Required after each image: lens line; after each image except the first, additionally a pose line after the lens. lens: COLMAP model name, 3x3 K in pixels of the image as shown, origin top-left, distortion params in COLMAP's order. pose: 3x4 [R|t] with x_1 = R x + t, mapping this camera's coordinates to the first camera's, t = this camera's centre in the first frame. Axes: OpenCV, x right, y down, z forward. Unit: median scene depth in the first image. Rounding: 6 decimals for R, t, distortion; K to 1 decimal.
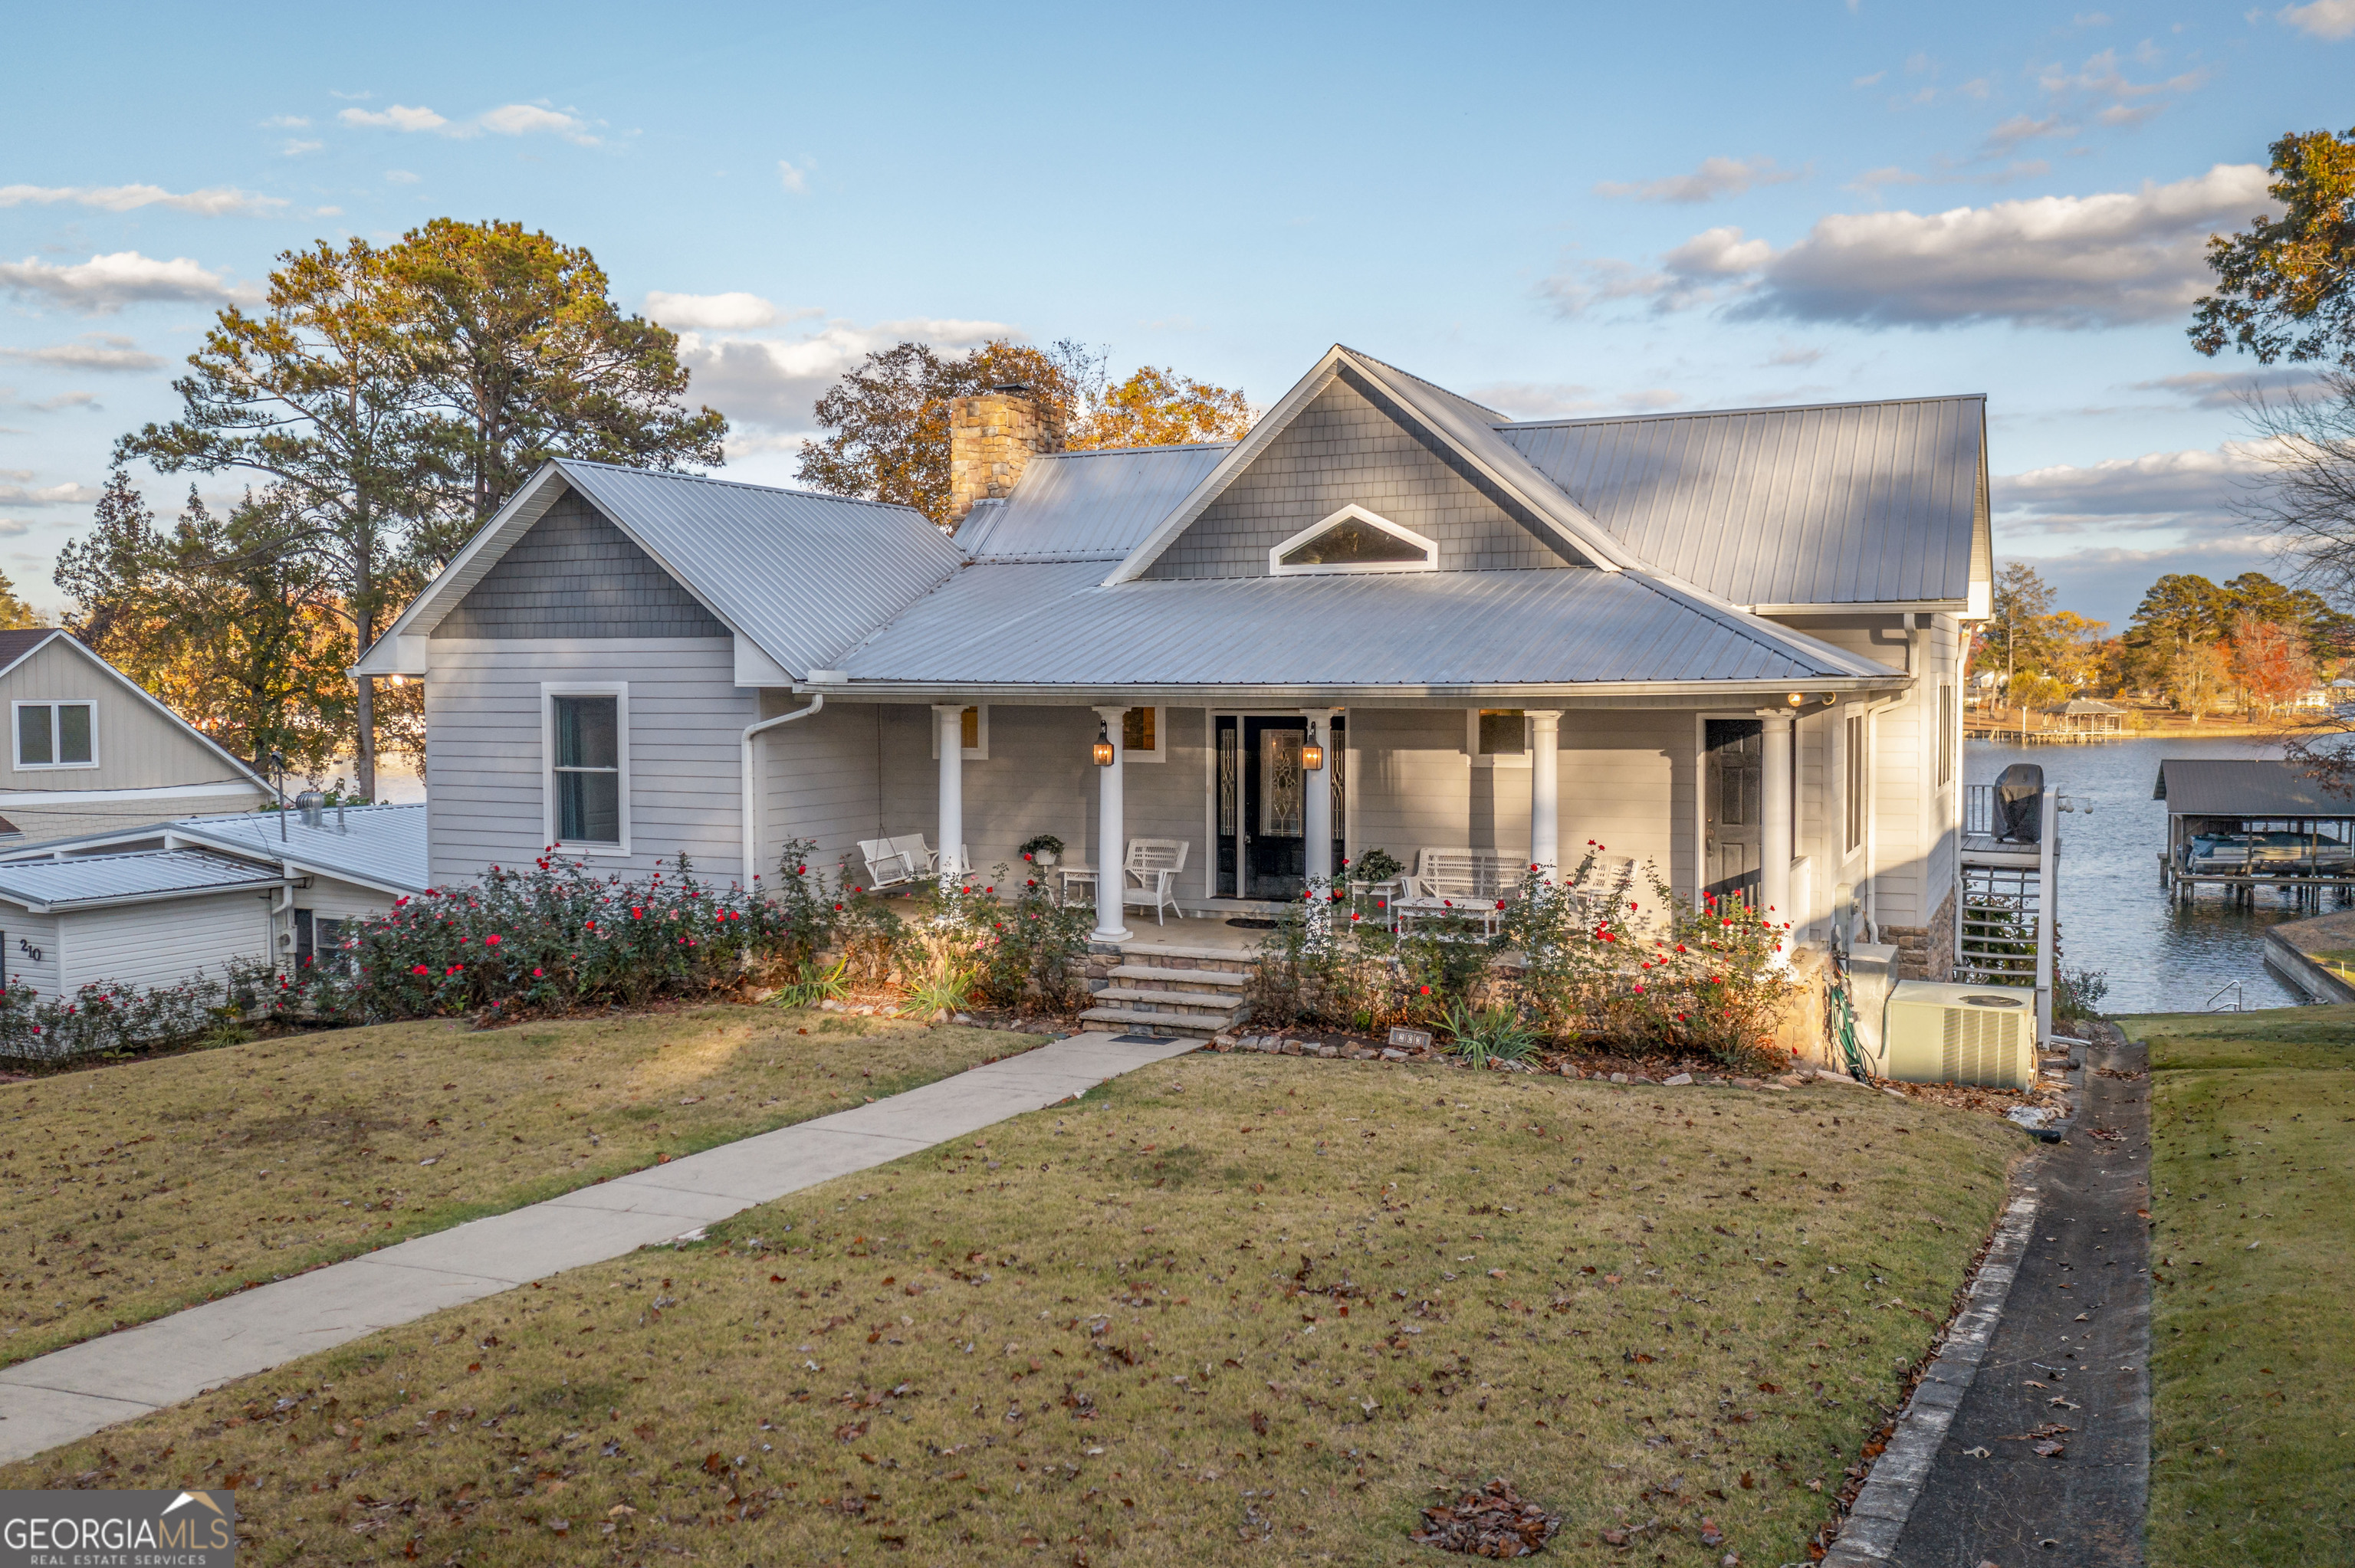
lens RADIAL K [[1923.1, 0, 1177.5], [0, 1923.1, 784.0], [0, 0, 1]] dist [-0.005858, -0.004111]
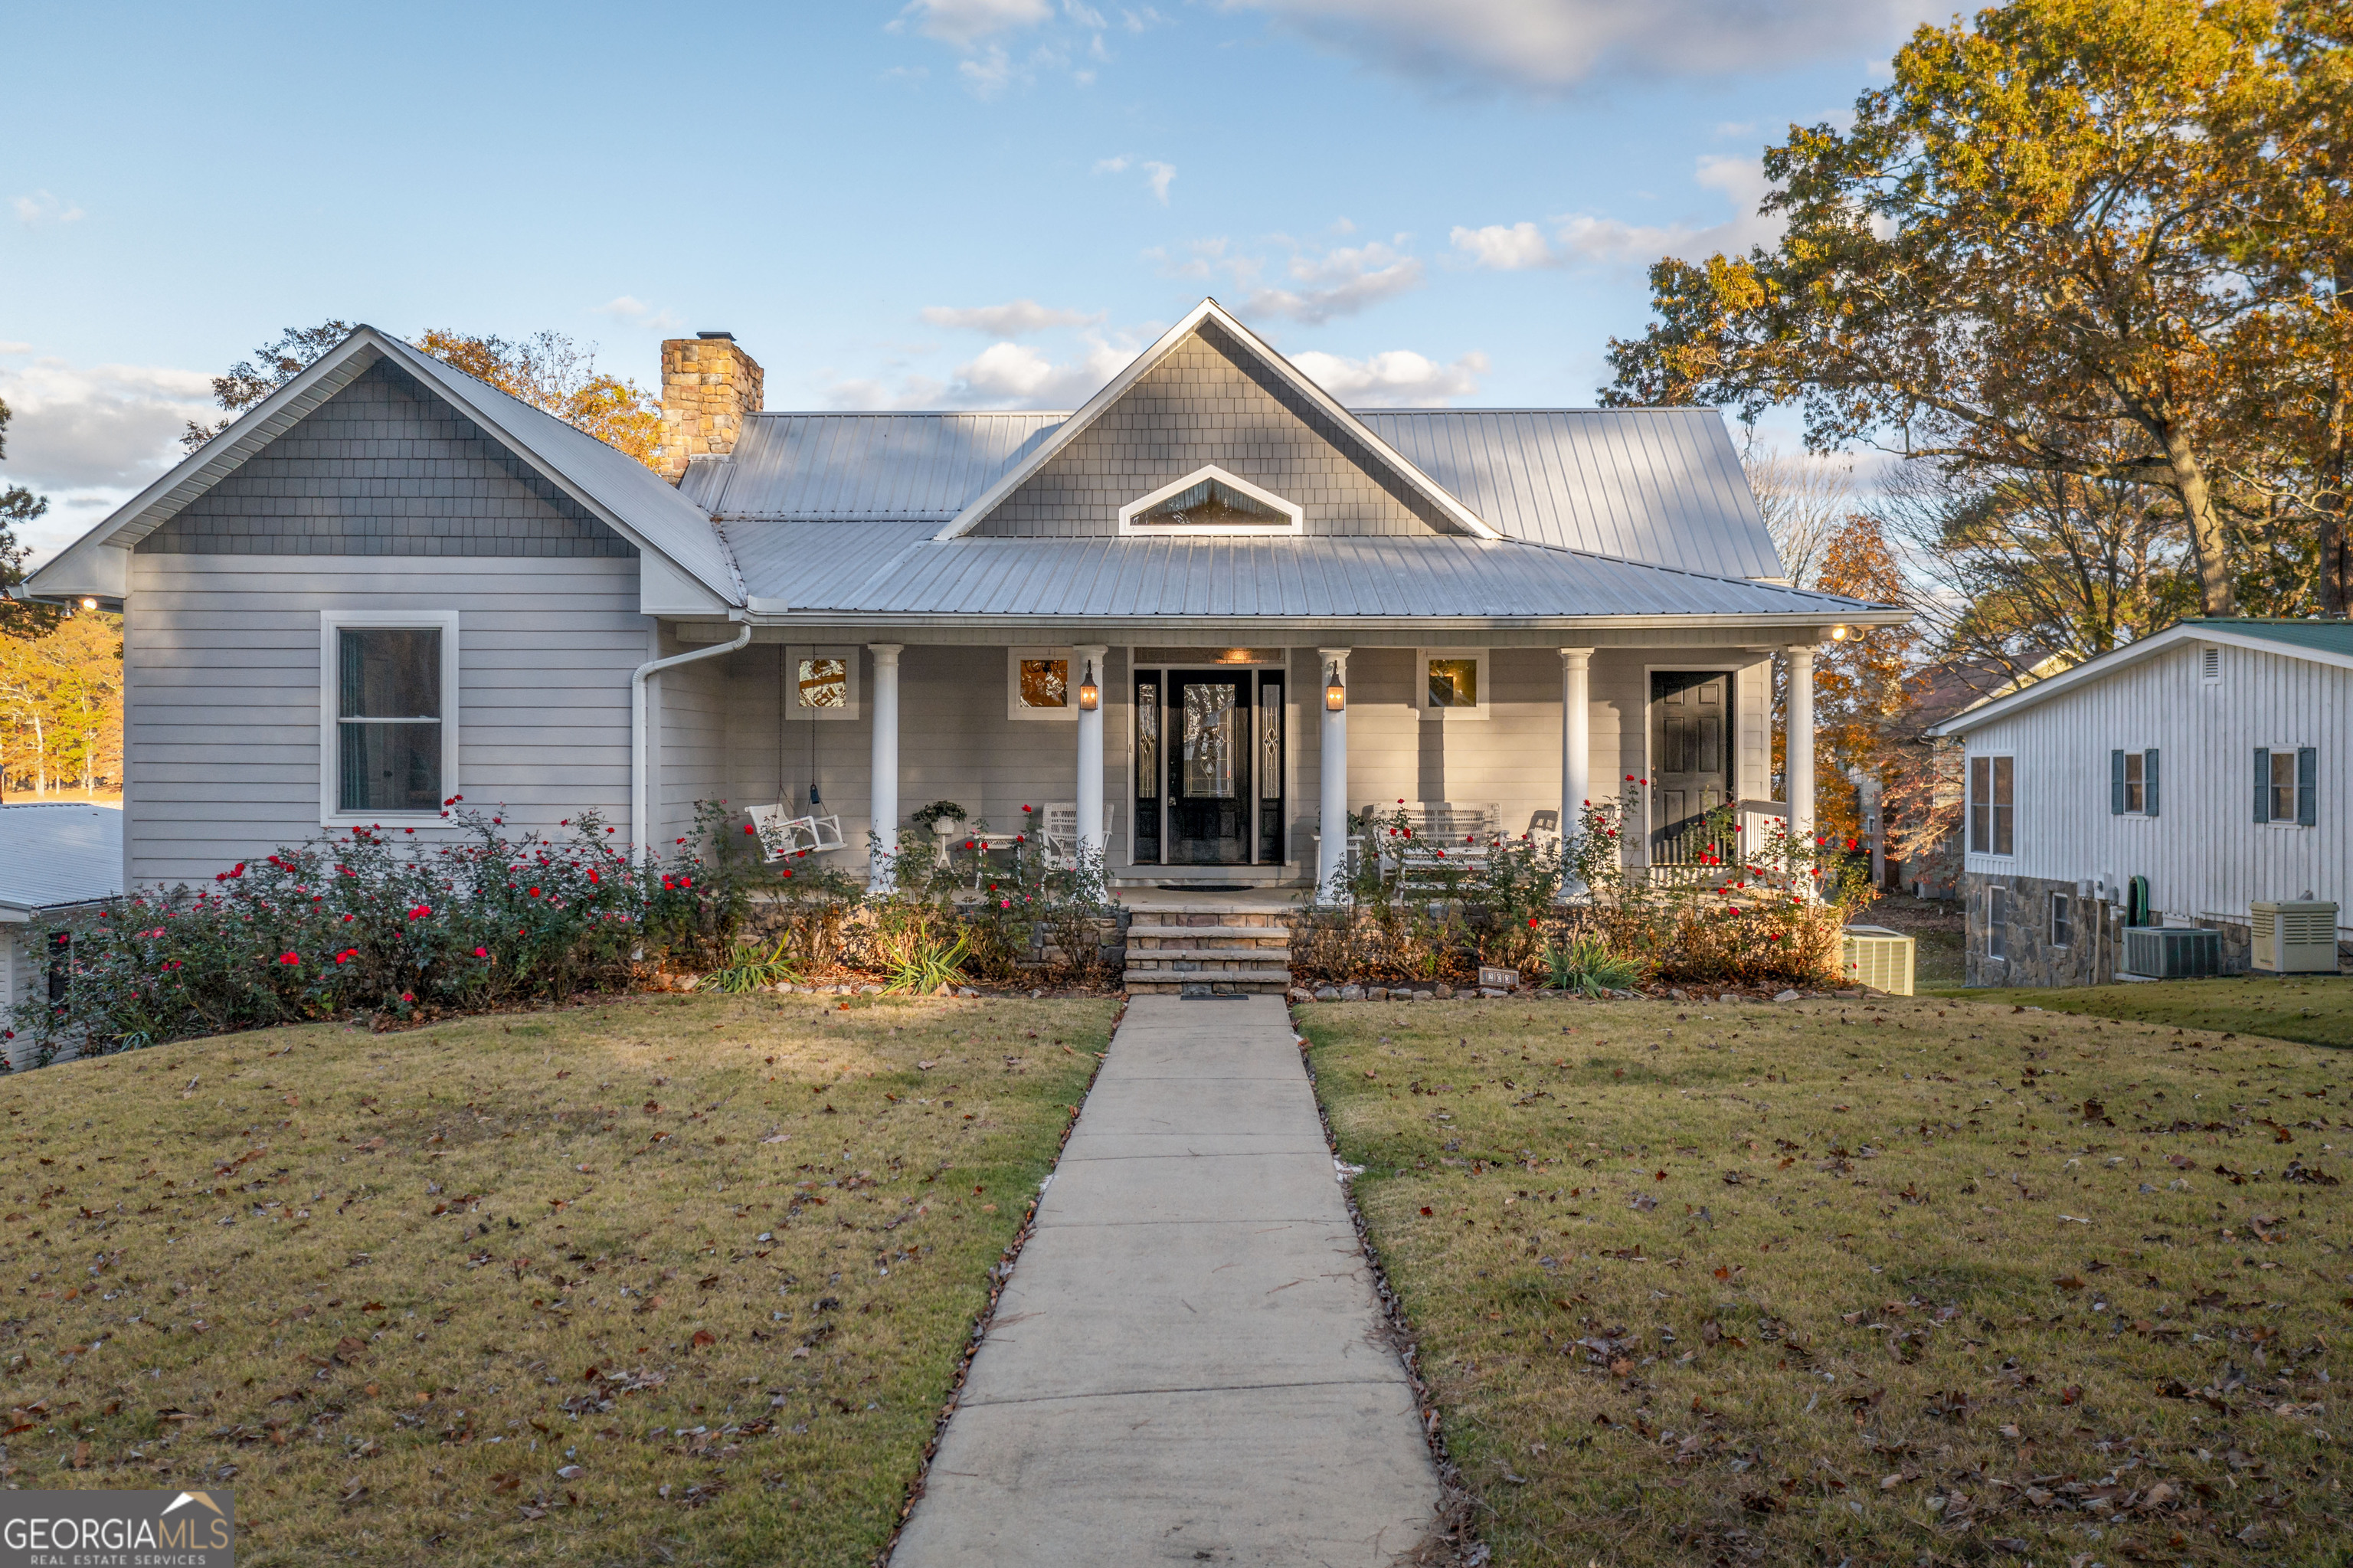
lens RADIAL K [[1863.8, 0, 1176.5], [0, 1863.8, 784.0], [0, 0, 1]] dist [0.001532, -0.000462]
pose [[0.915254, 0.000322, 0.402877, -0.329784], [0.015943, 0.999187, -0.037018, 0.054406], [-0.402562, 0.040304, 0.914505, 0.164590]]
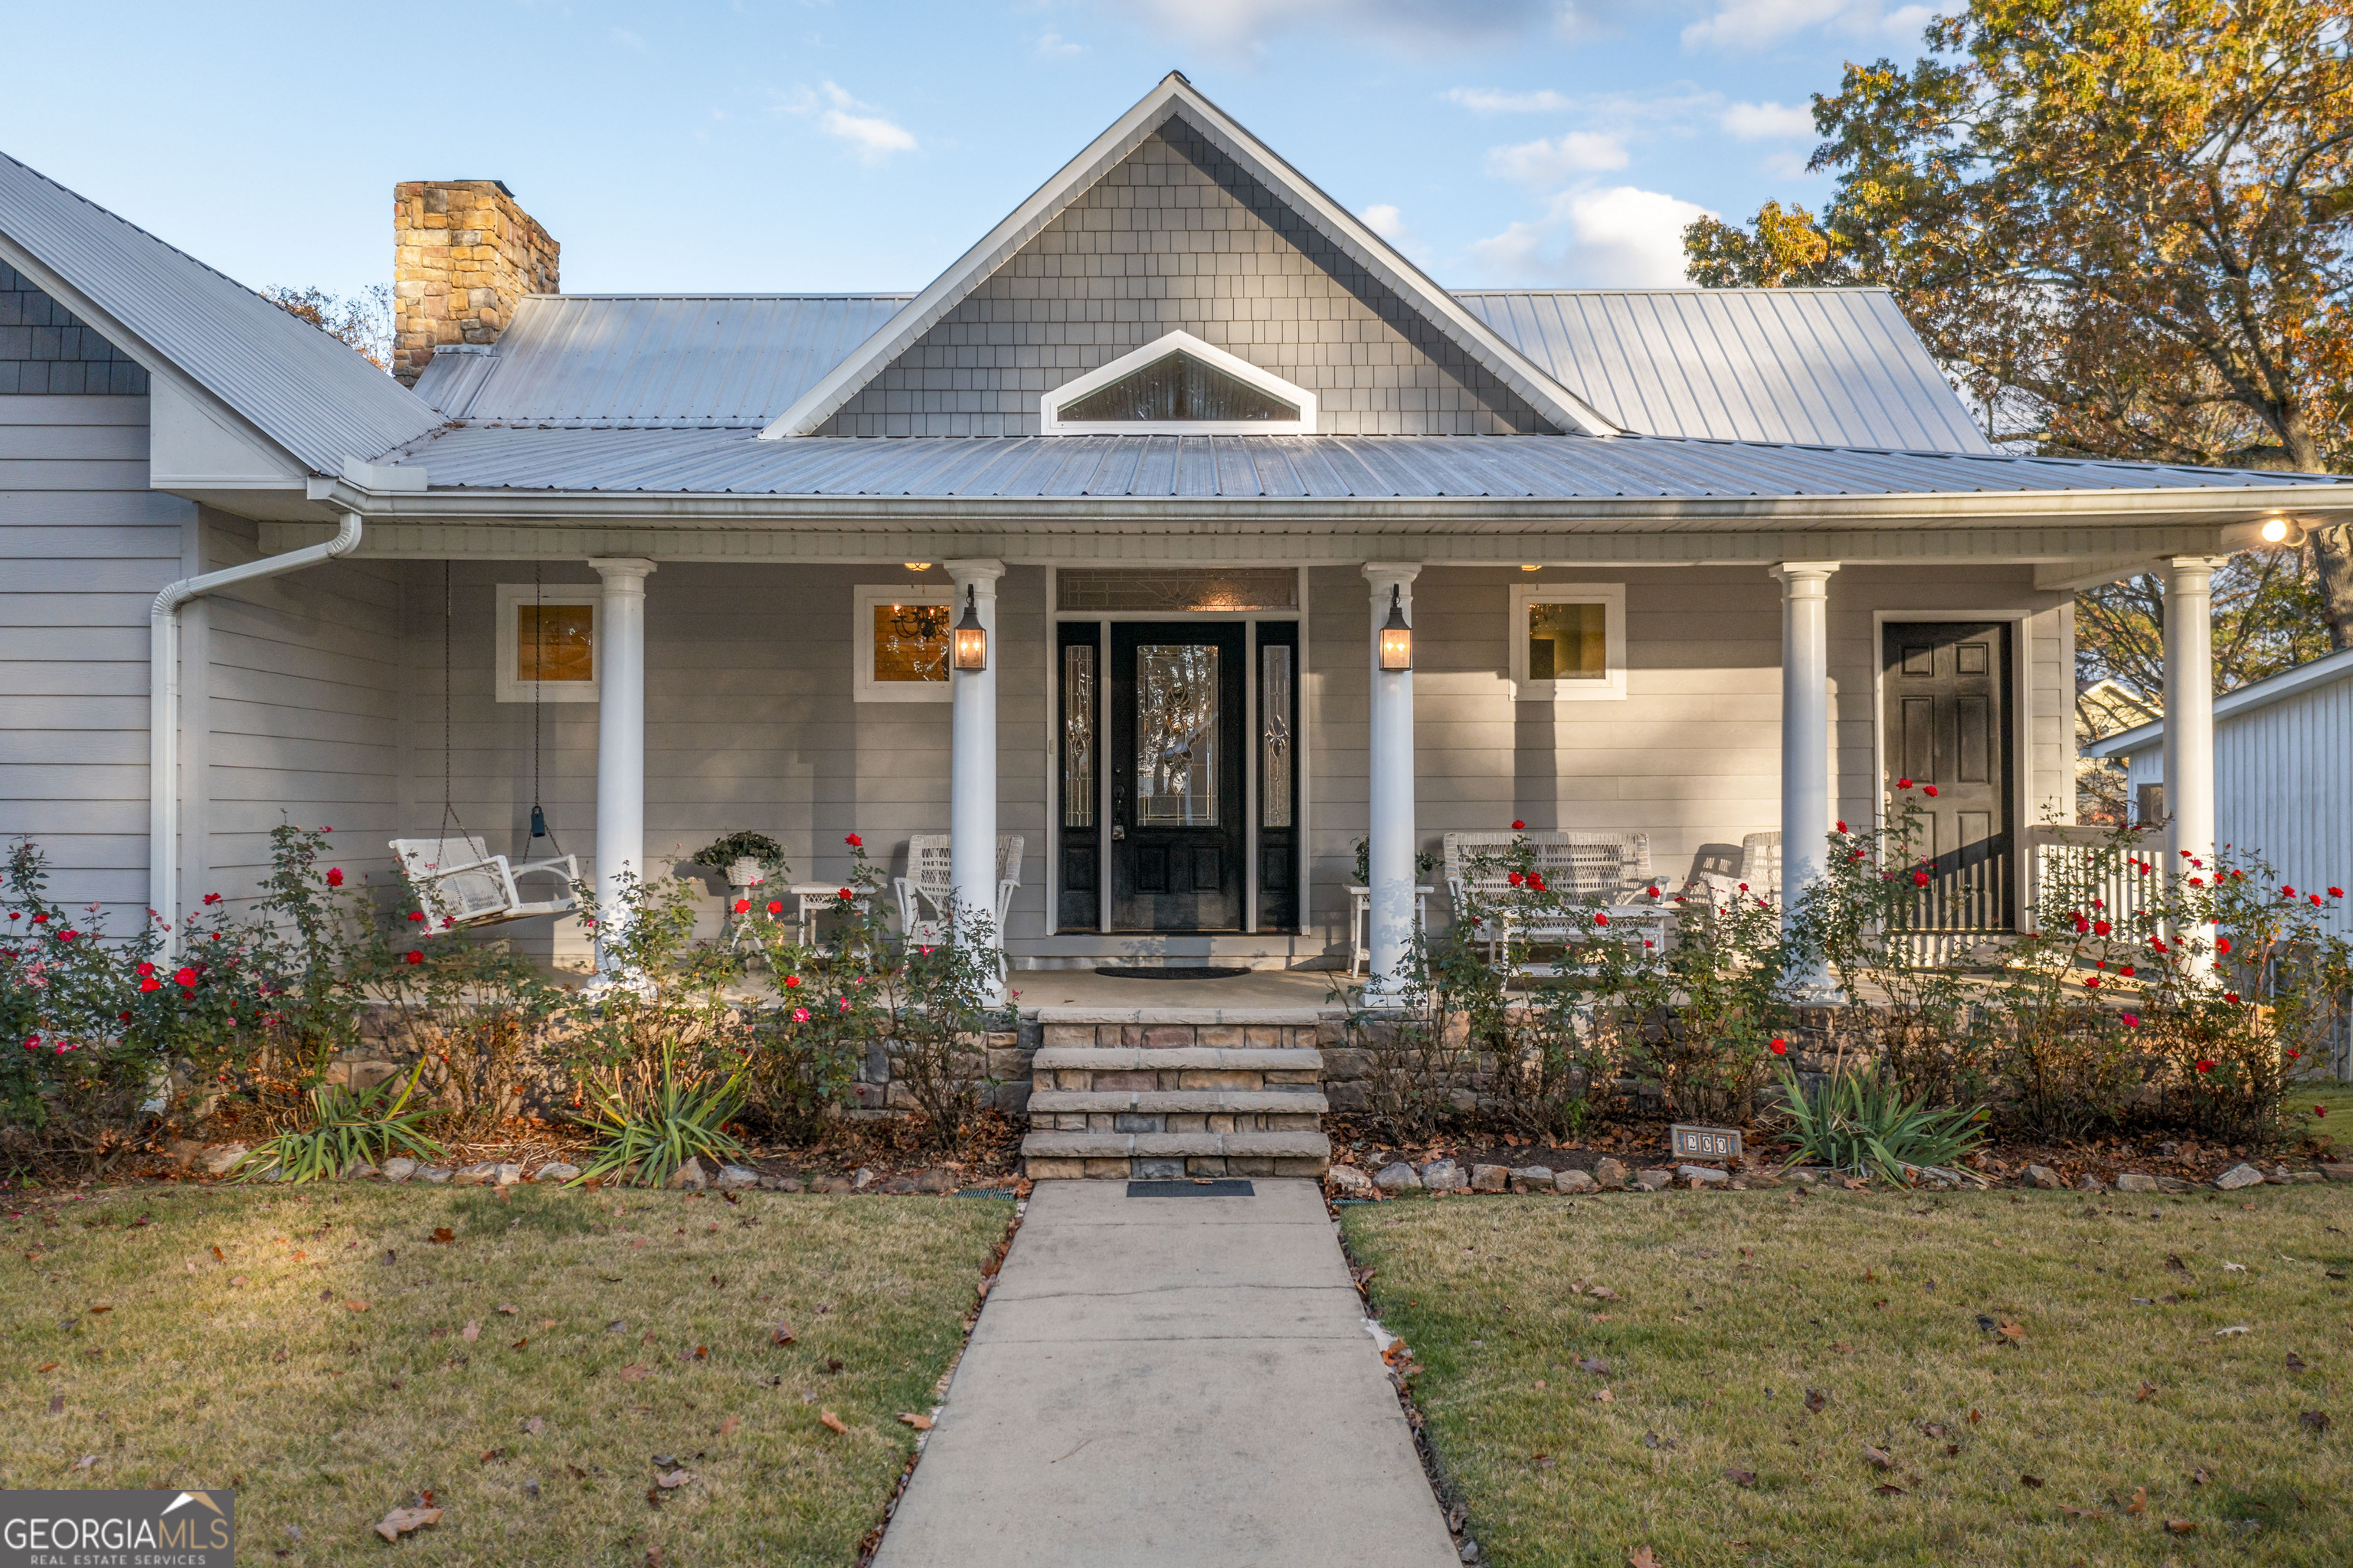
lens RADIAL K [[1863.8, 0, 1176.5], [0, 1863.8, 784.0], [0, 0, 1]] dist [0.001532, -0.000462]
pose [[0.907774, 0.008994, 0.419362, -0.186304], [0.019733, 0.997748, -0.064113, 0.051308], [-0.418994, 0.066475, 0.905552, 0.477774]]
